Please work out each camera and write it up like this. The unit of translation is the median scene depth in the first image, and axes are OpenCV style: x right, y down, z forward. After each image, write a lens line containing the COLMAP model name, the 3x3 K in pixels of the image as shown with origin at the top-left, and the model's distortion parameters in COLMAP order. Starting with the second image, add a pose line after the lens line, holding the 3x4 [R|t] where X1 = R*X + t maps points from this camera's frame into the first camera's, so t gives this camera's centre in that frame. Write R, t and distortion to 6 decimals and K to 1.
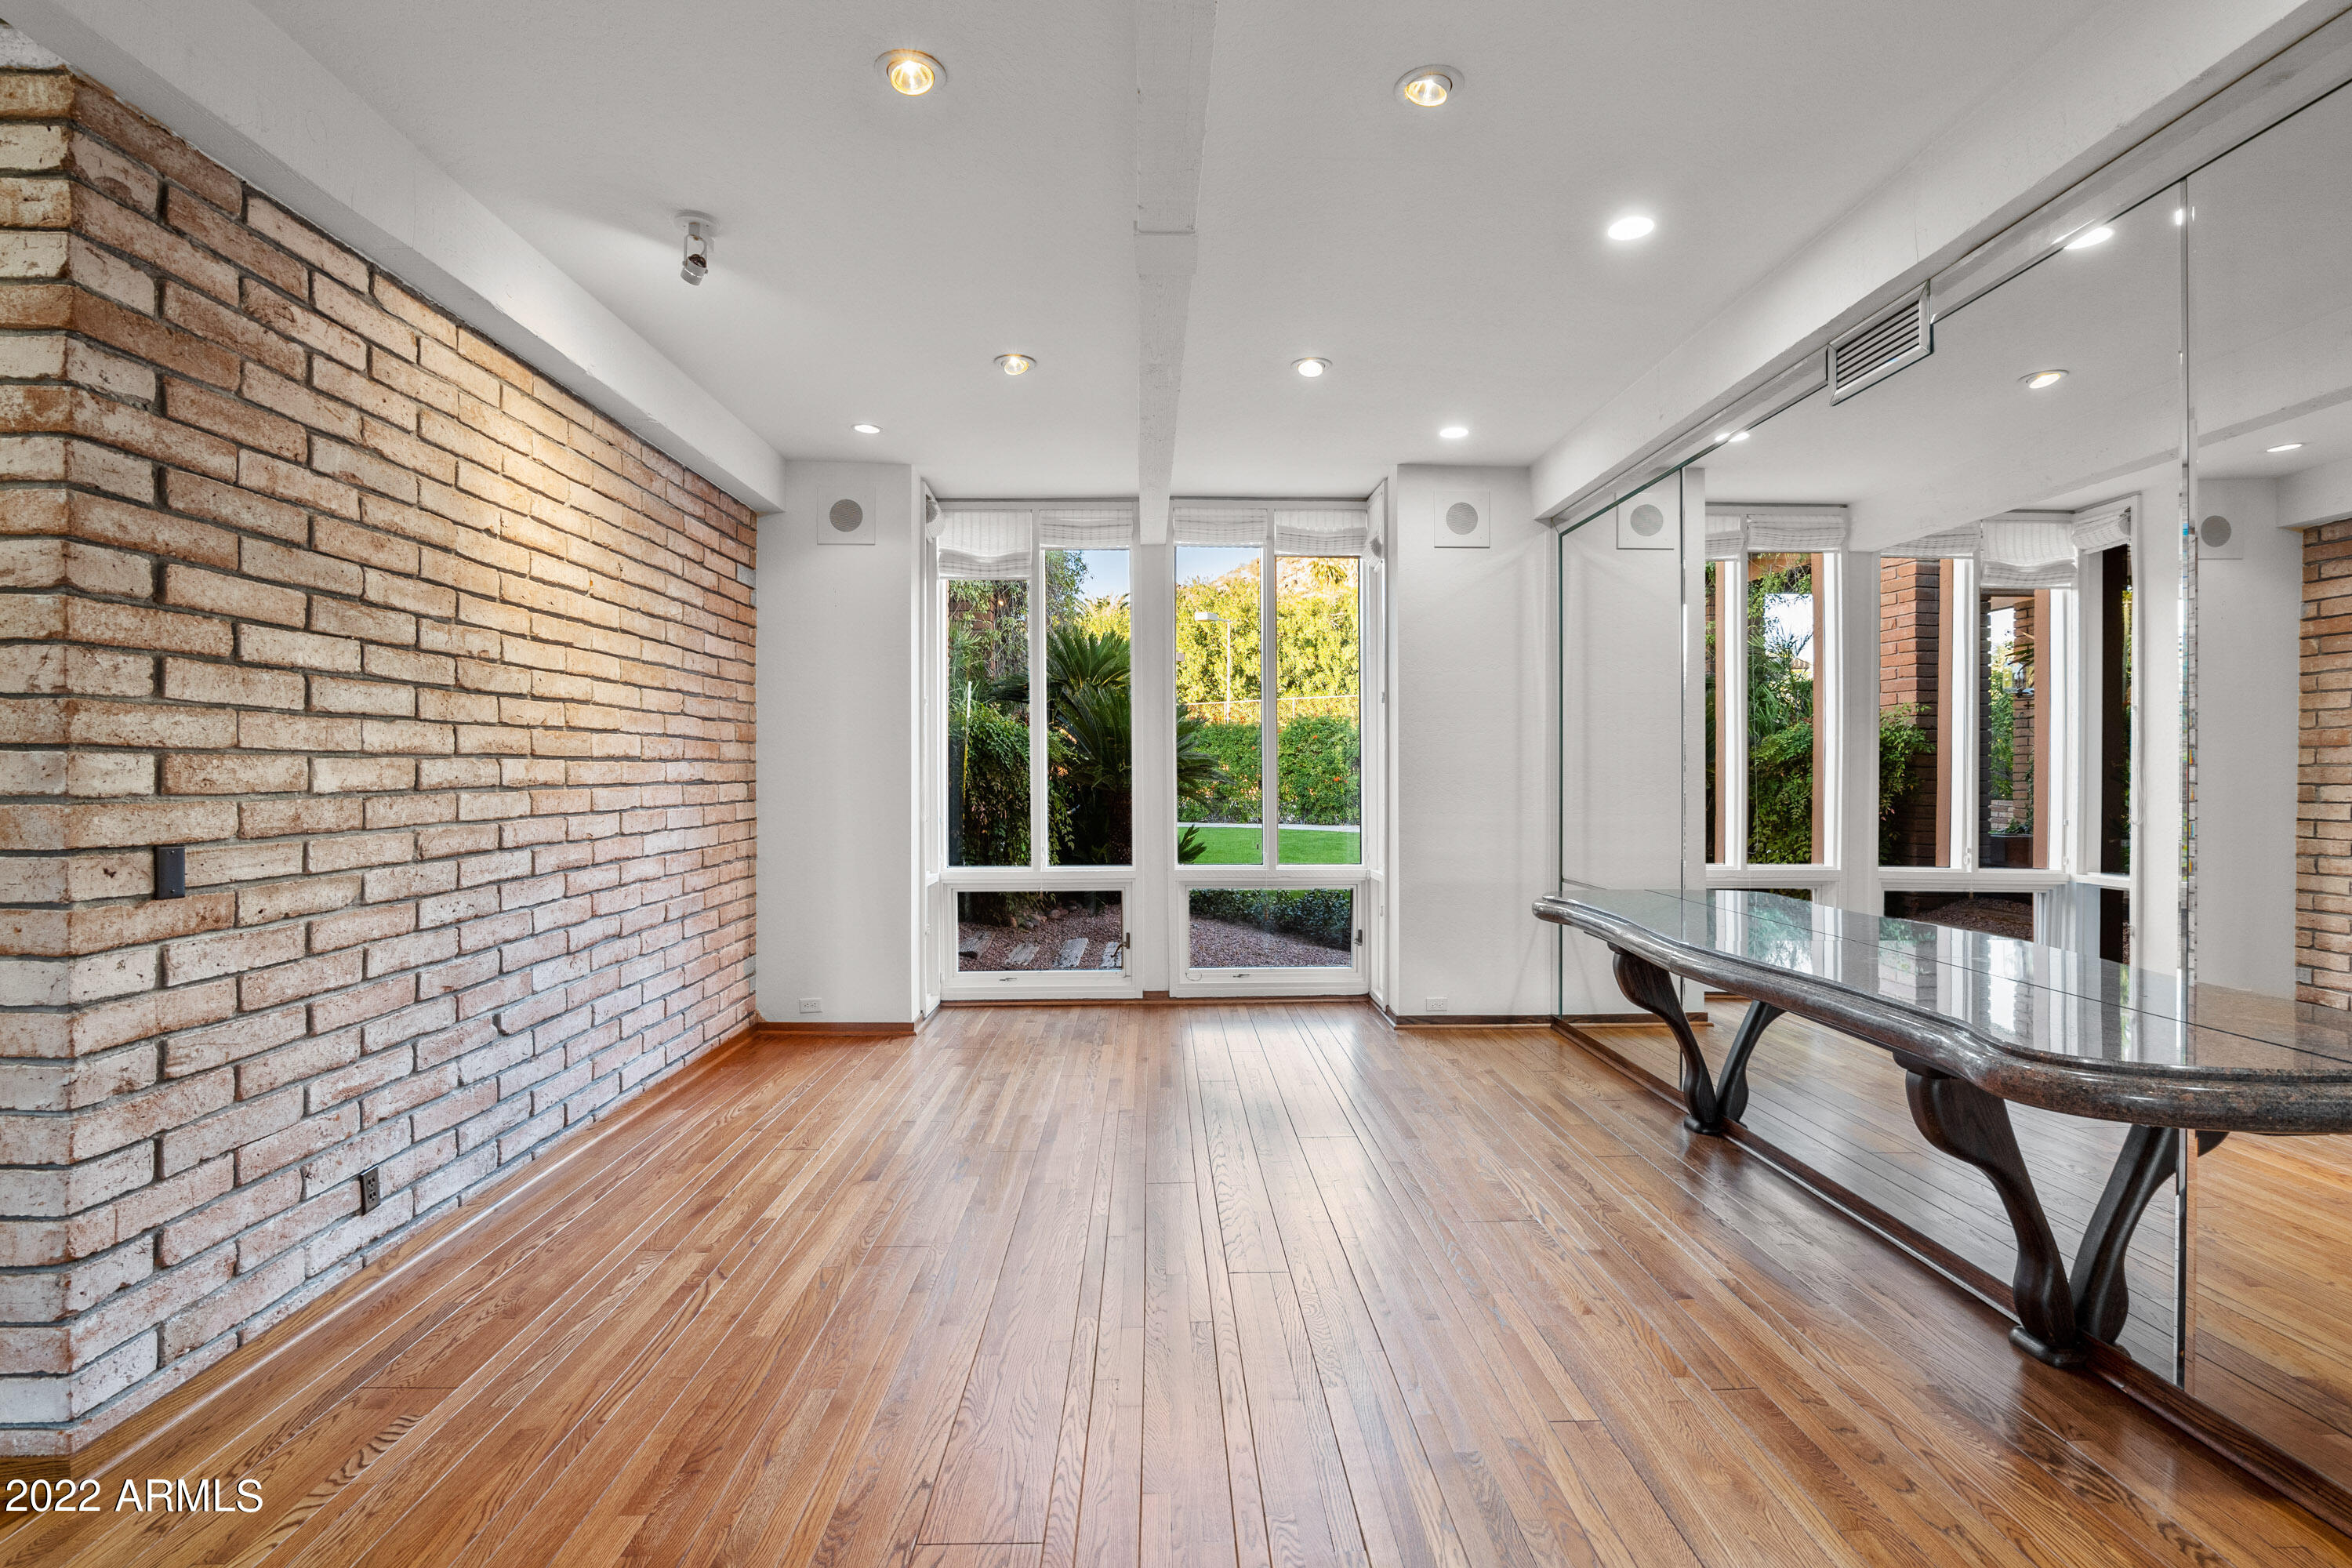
lens RADIAL K [[1097.8, 0, 1164.2], [0, 1097.8, 780.1], [0, 0, 1]] dist [-0.005398, -0.000988]
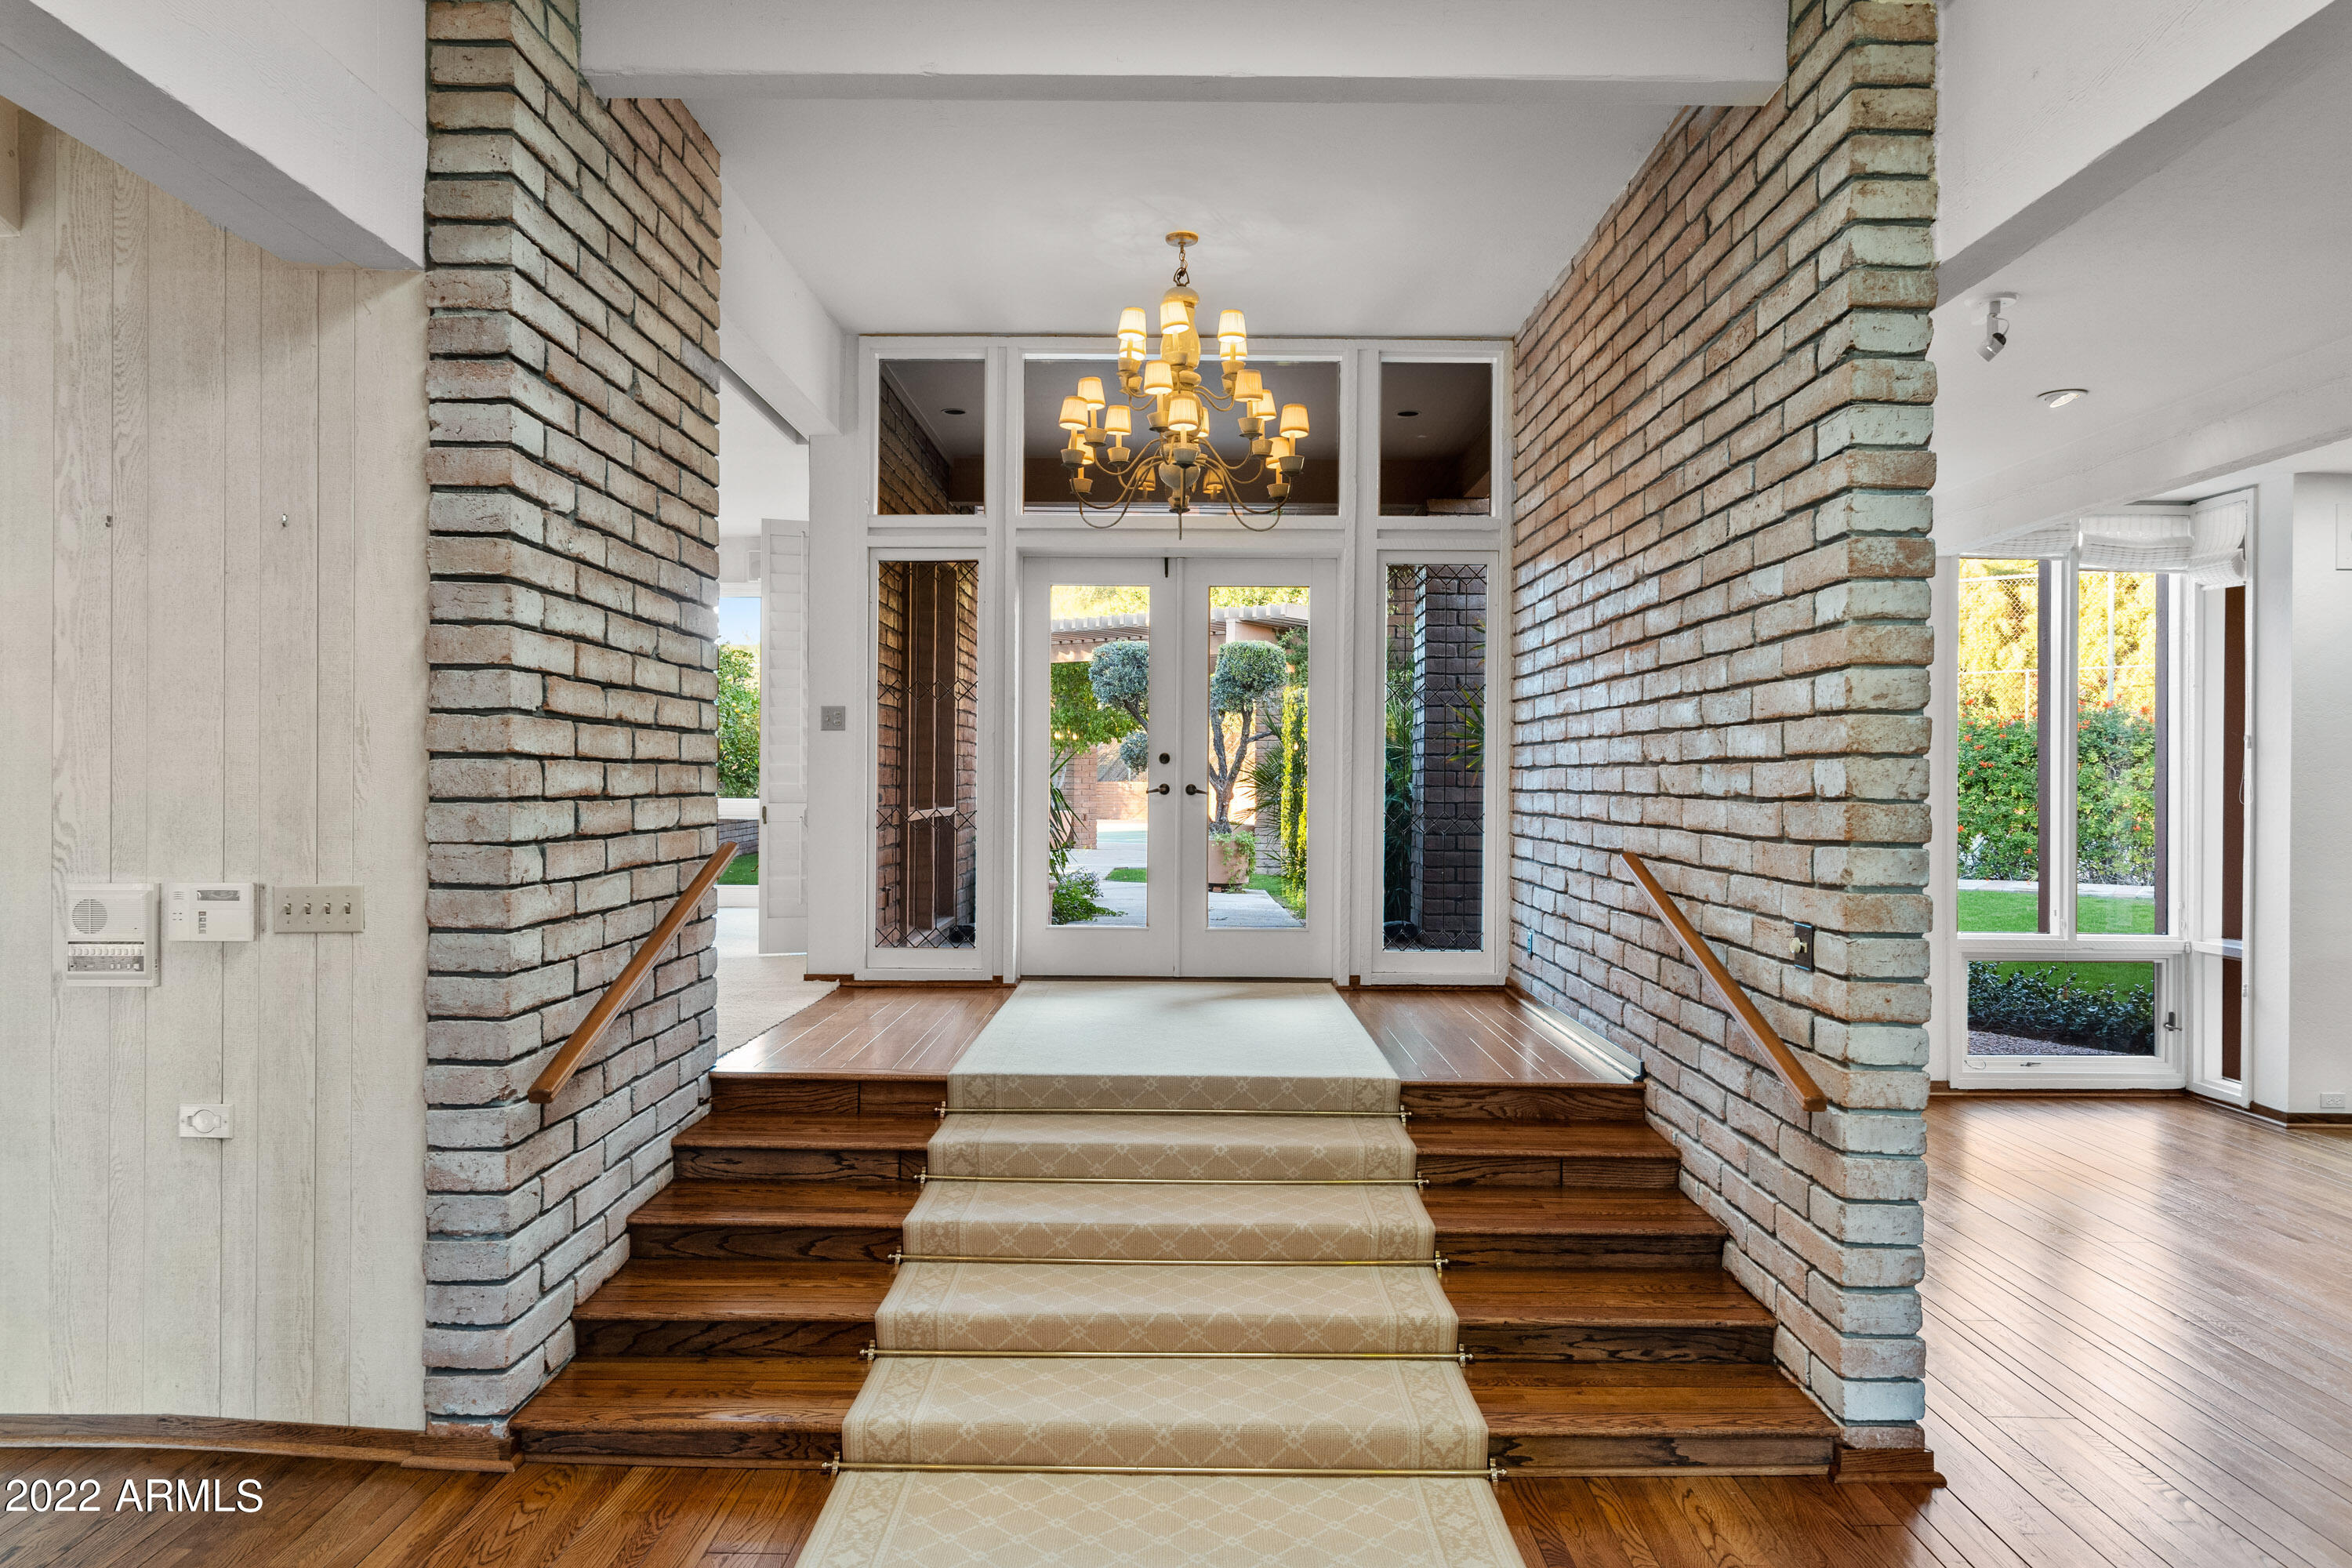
lens RADIAL K [[1610.2, 0, 1183.4], [0, 1610.2, 784.6], [0, 0, 1]] dist [0.001636, -0.000096]
pose [[0.999850, 0.017161, 0.002222, -1.815901], [-0.017163, 0.999853, 0.000622, -0.083572], [-0.002211, -0.000660, 0.999997, -0.736497]]
